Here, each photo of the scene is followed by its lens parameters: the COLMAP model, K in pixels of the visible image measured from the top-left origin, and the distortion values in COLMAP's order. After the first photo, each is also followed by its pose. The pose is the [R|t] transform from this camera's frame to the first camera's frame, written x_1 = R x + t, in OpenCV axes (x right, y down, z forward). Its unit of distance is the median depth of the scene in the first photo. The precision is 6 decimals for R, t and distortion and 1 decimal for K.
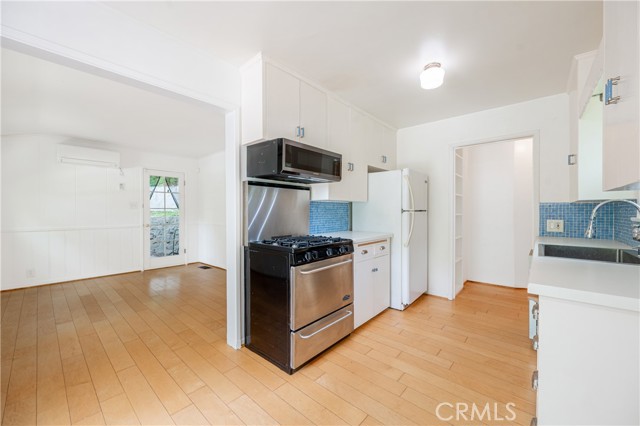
lens RADIAL K [[250.6, 0, 320.6], [0, 250.6, 213.1], [0, 0, 1]] dist [-0.001019, -0.000192]
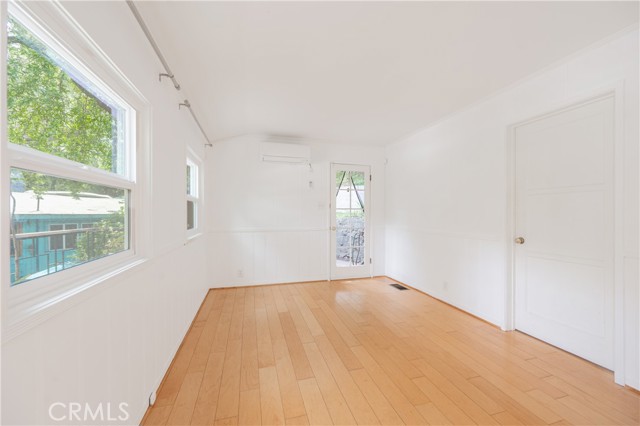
lens RADIAL K [[250.6, 0, 320.6], [0, 250.6, 213.1], [0, 0, 1]] dist [-0.001019, -0.000192]
pose [[0.842533, 0.003454, -0.538633, -0.448372], [-0.005991, 0.999978, -0.002959, -0.002163], [0.538611, 0.005720, 0.842535, 0.418250]]
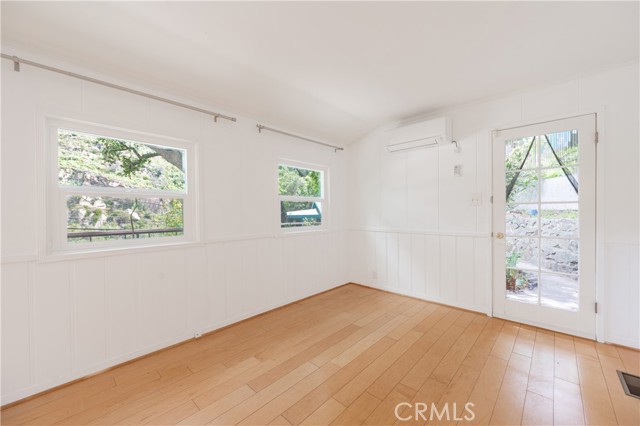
lens RADIAL K [[250.6, 0, 320.6], [0, 250.6, 213.1], [0, 0, 1]] dist [-0.001019, -0.000192]
pose [[-0.030219, 0.008122, -0.999510, -0.243697], [0.002232, 0.999965, 0.008058, -0.006906], [0.999541, -0.001987, -0.030236, 1.074894]]
